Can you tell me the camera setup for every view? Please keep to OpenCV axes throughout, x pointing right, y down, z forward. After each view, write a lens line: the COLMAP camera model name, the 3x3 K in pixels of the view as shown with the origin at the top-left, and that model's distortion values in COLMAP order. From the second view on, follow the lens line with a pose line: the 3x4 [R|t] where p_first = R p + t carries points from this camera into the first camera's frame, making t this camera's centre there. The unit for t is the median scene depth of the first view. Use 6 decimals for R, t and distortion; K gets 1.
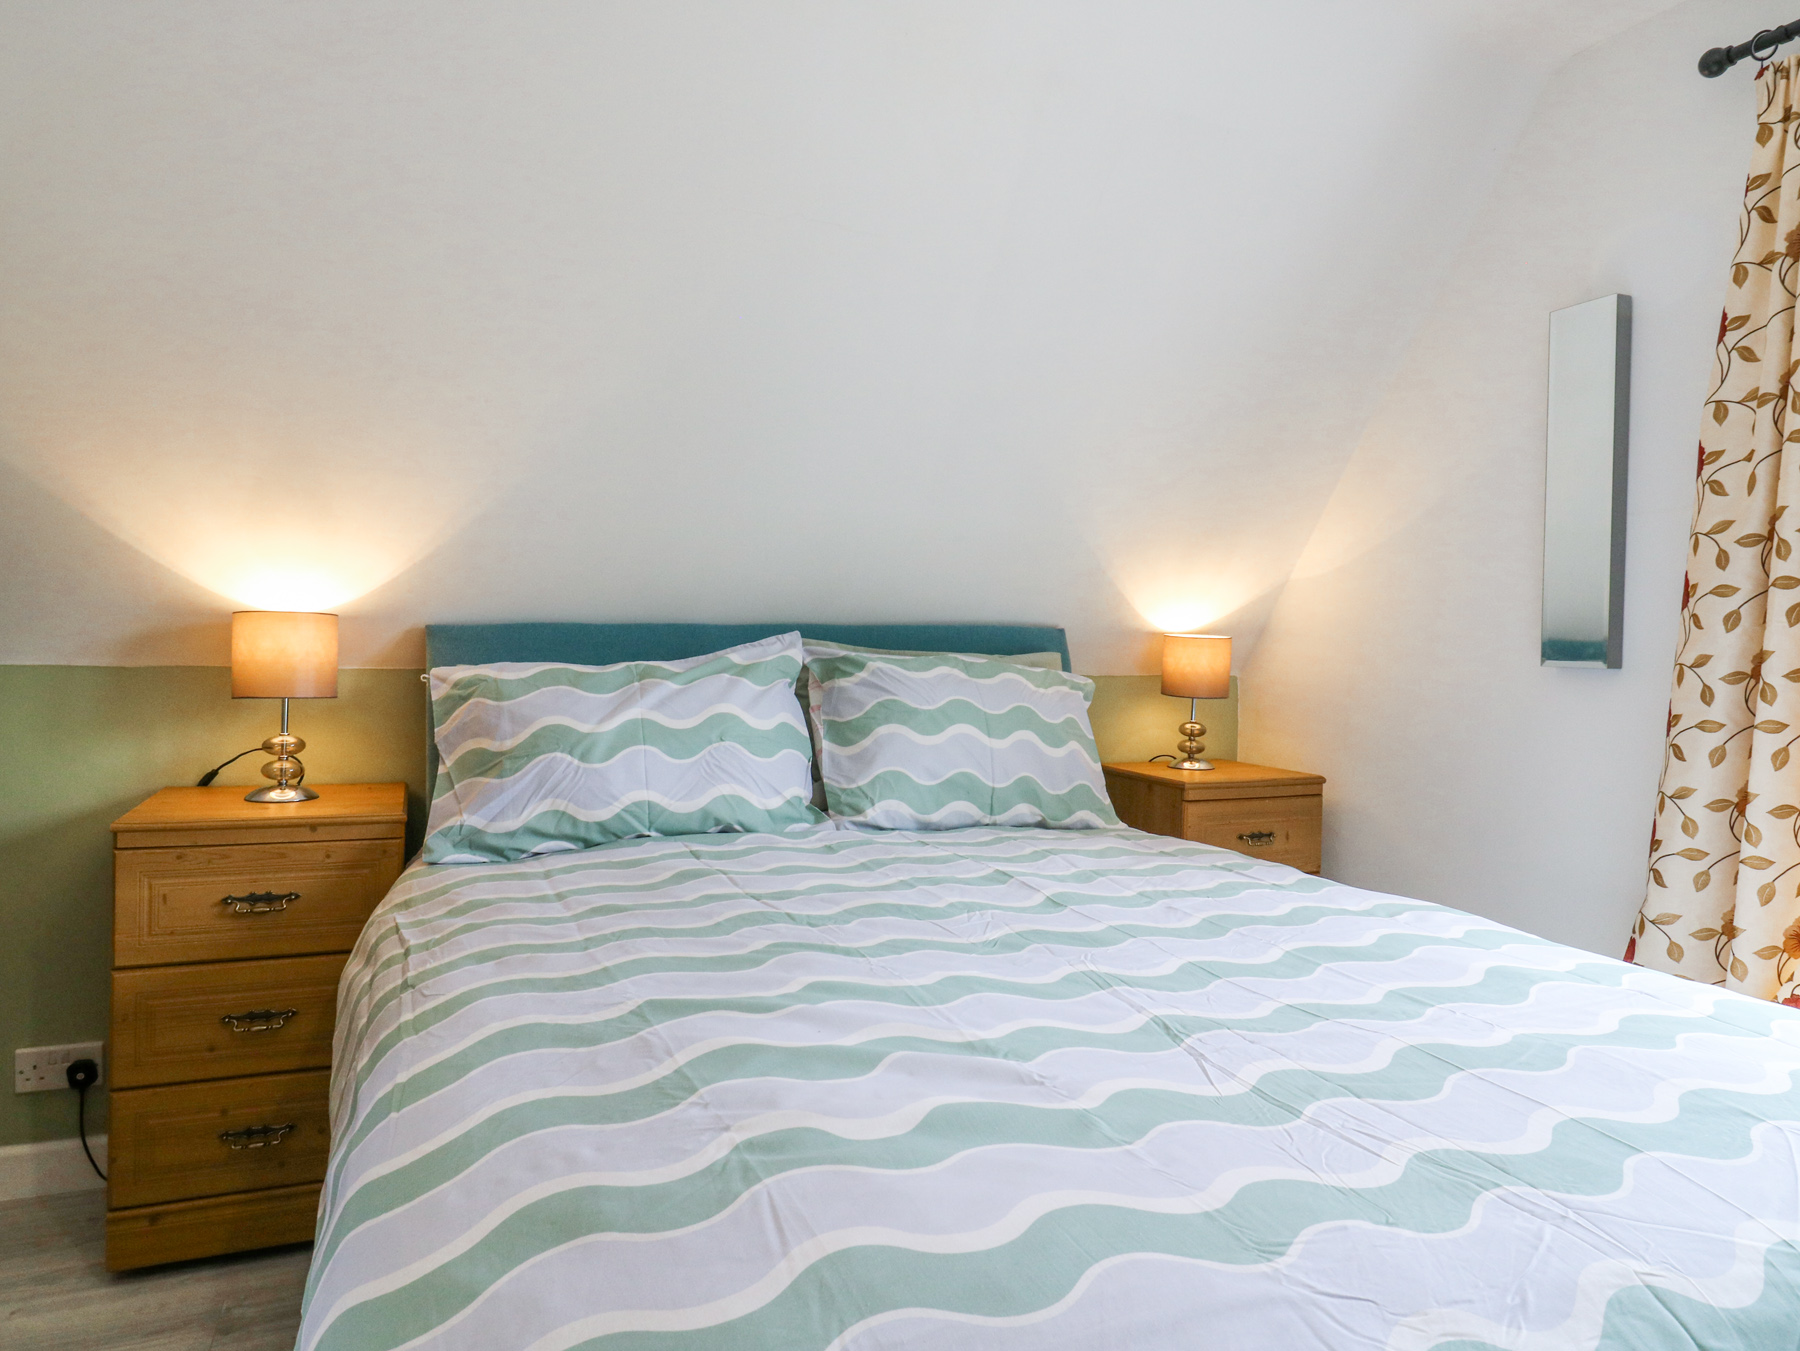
lens RADIAL K [[1147.6, 0, 900.0], [0, 1147.6, 675.5], [0, 0, 1]] dist [-0.004304, -0.003950]
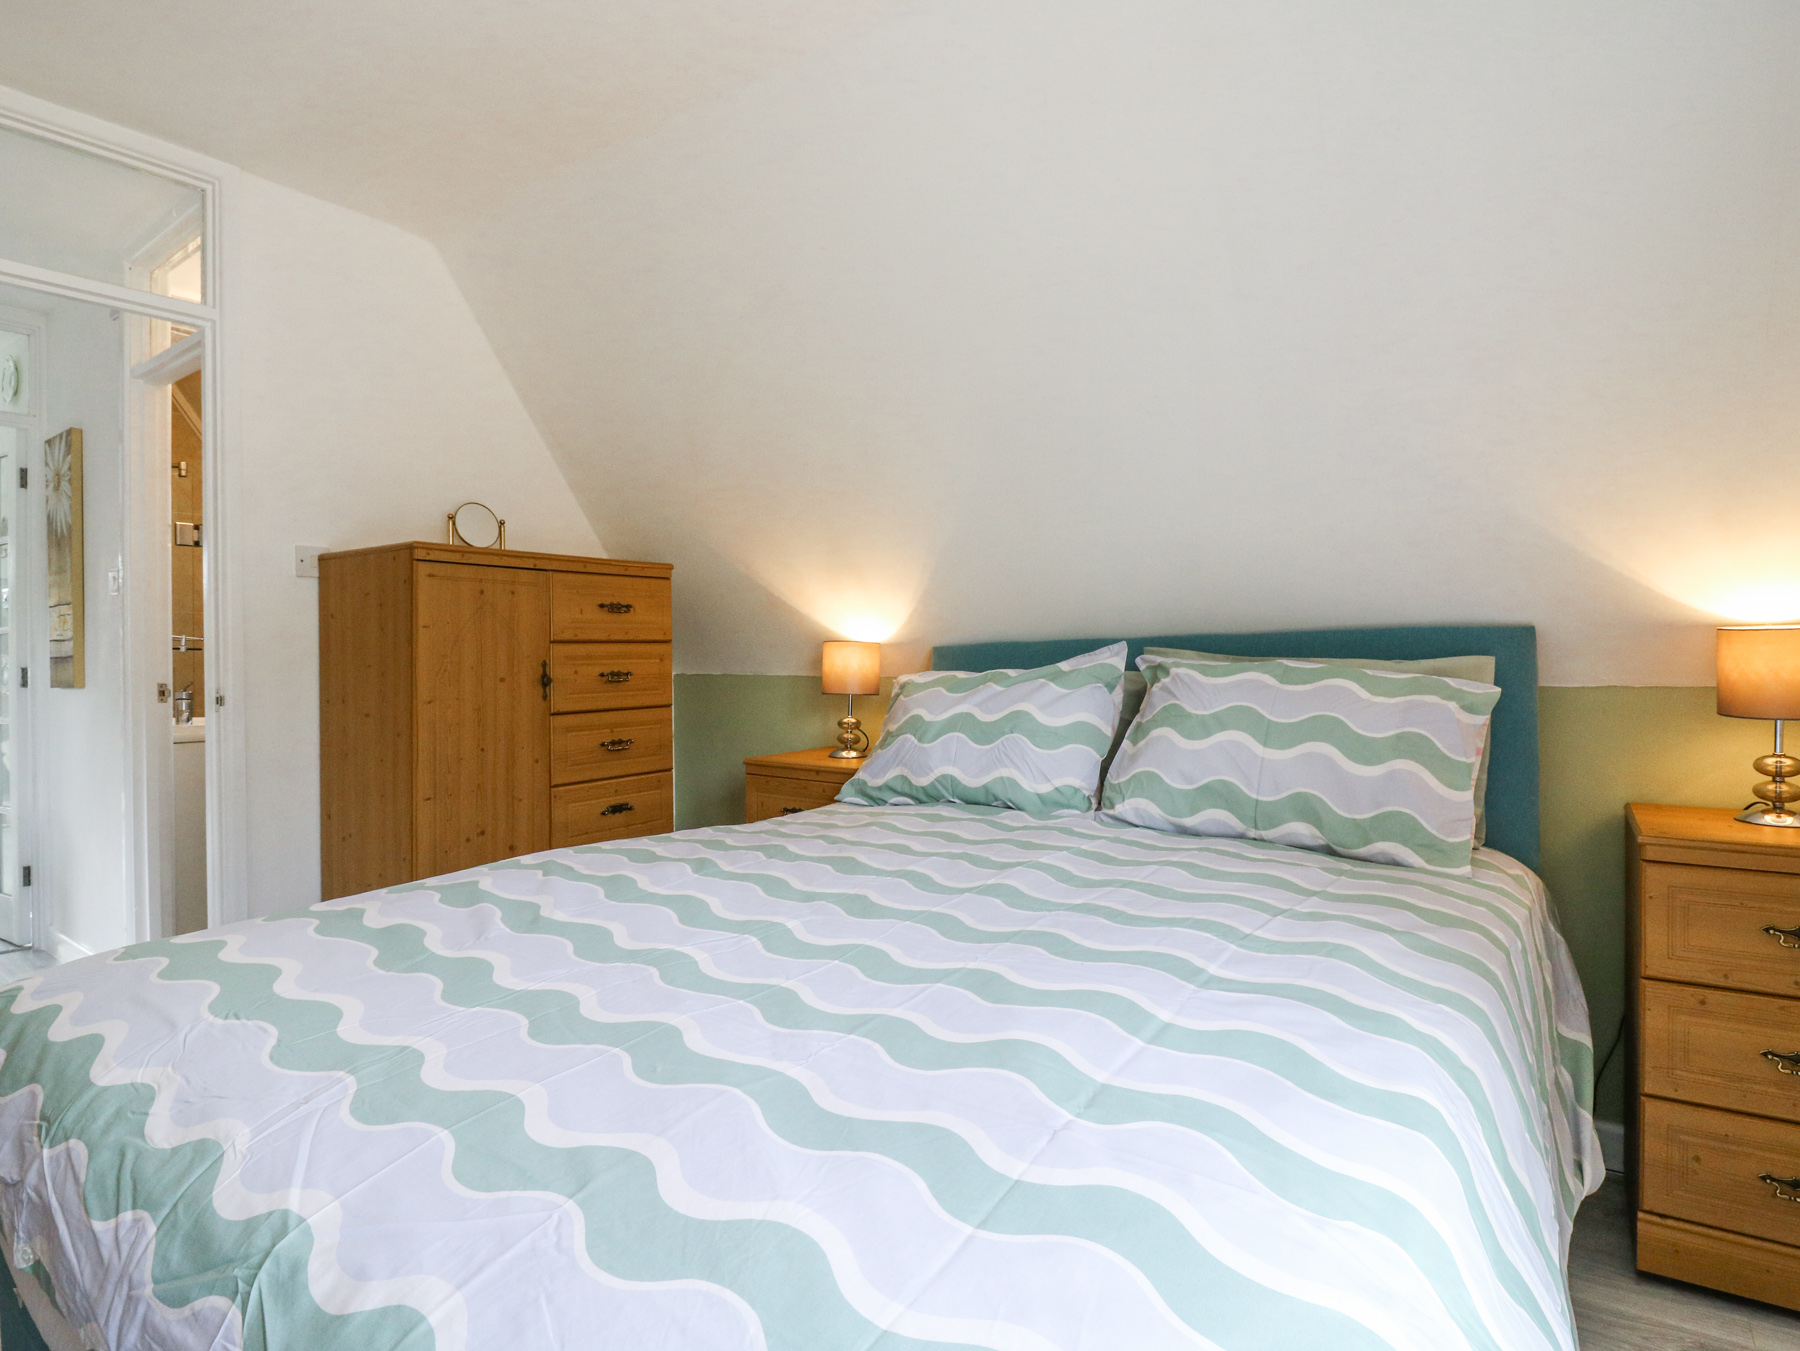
lens RADIAL K [[947.6, 0, 900.0], [0, 947.6, 675.5], [0, 0, 1]] dist [-0.001372, 0.000007]
pose [[0.501574, -0.006324, -0.865091, 0.648718], [-0.012613, 0.999814, -0.014622, 0.011515], [0.865023, 0.018245, 0.501401, 0.380437]]
